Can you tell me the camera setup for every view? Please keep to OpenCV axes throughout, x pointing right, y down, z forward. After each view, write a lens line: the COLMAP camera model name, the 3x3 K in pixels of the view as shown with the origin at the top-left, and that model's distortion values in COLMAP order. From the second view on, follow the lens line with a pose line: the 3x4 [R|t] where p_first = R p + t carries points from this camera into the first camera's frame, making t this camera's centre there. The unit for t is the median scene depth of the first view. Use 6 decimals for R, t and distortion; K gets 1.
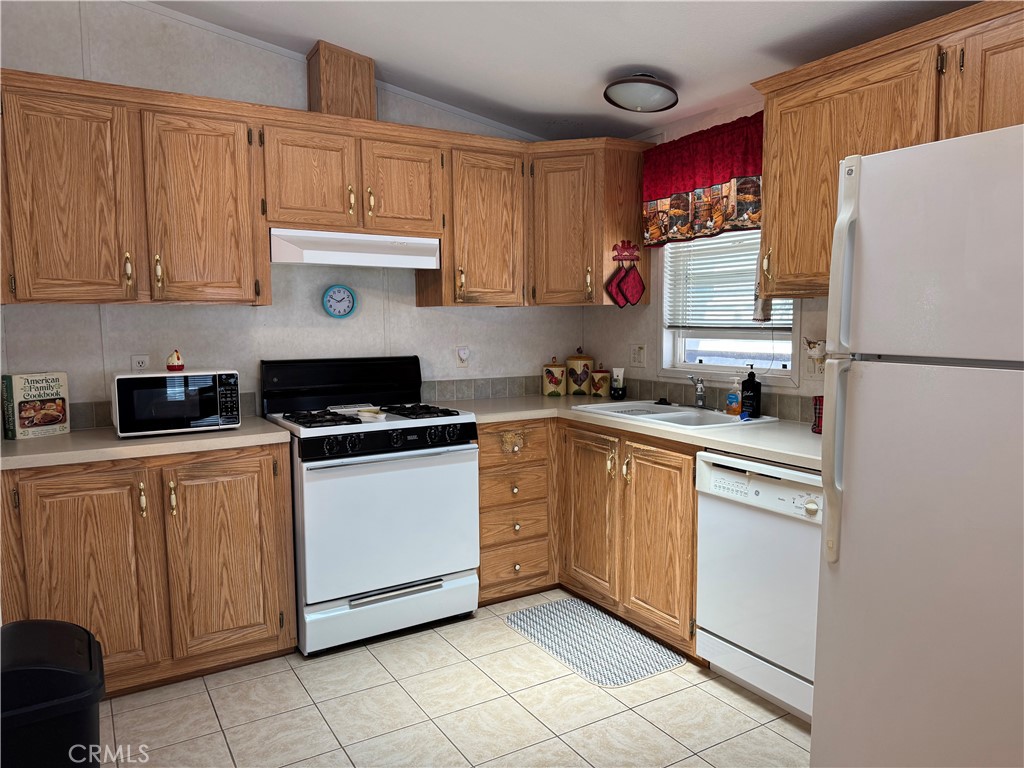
lens RADIAL K [[720.3, 0, 512.0], [0, 720.3, 384.0], [0, 0, 1]] dist [0.114647, -0.175814]
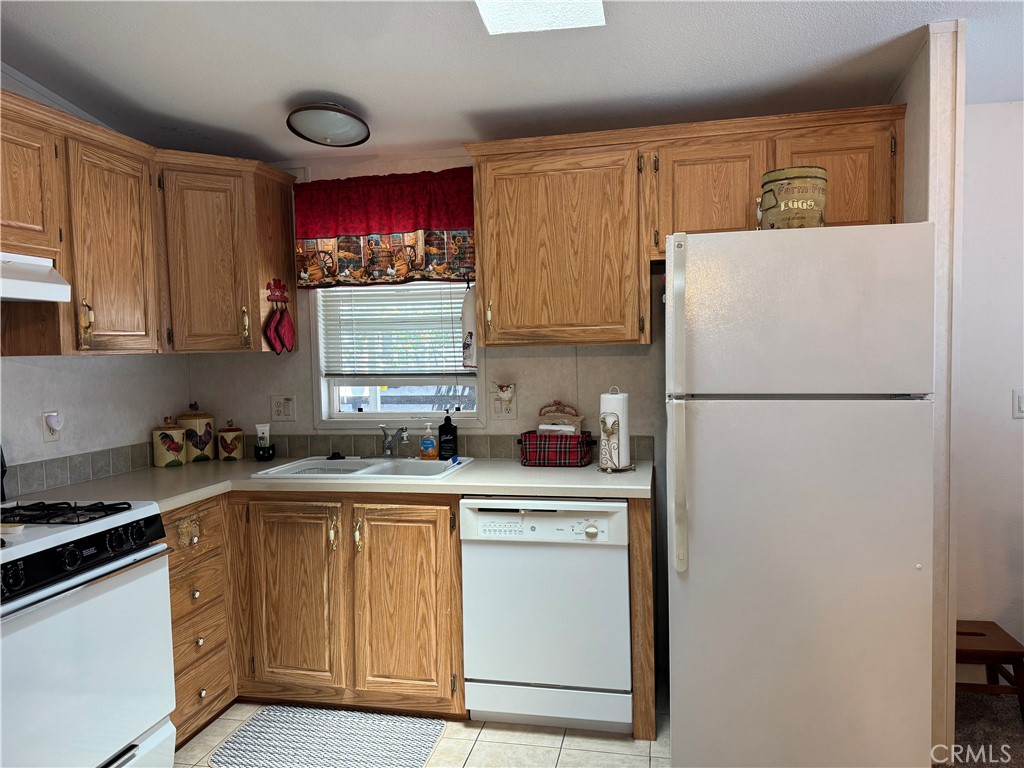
lens RADIAL K [[720.3, 0, 512.0], [0, 720.3, 384.0], [0, 0, 1]] dist [0.114647, -0.175814]
pose [[0.670939, -0.041603, 0.740344, -0.335718], [0.082947, 0.996369, -0.019180, -0.032022], [-0.736859, 0.074278, 0.671954, 0.215668]]
